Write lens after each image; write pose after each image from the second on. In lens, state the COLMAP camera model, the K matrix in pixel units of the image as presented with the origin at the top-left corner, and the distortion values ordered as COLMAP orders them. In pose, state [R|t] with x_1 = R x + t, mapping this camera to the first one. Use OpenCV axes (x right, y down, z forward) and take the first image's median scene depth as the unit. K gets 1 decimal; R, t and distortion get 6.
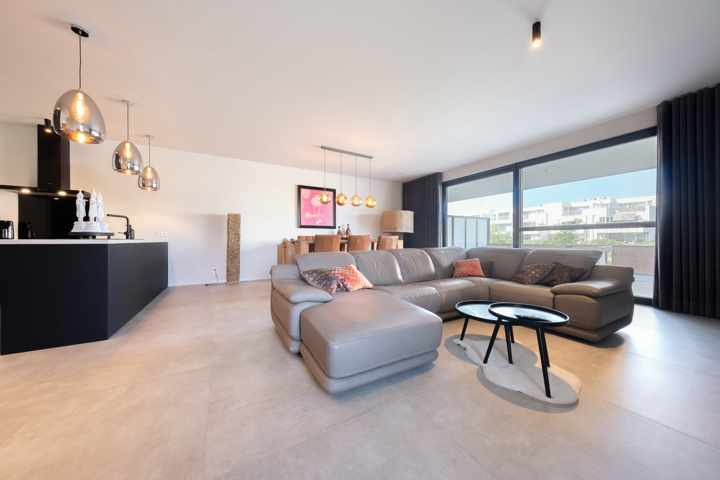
lens RADIAL K [[247.1, 0, 358.2], [0, 247.1, 238.2], [0, 0, 1]] dist [-0.000323, -0.000047]
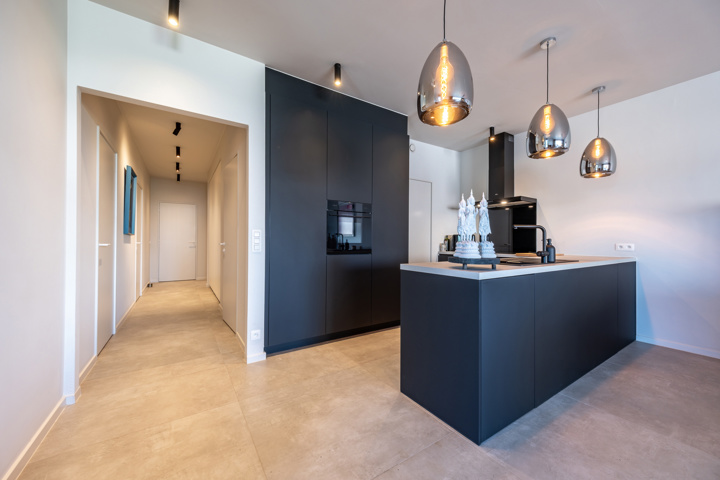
lens RADIAL K [[268.9, 0, 357.0], [0, 268.9, 237.8], [0, 0, 1]] dist [0.003043, 0.000193]
pose [[0.064025, -0.003435, -0.997942, -0.225867], [-0.000444, 0.999994, -0.003471, -0.042732], [0.997948, 0.000665, 0.064023, 0.378028]]
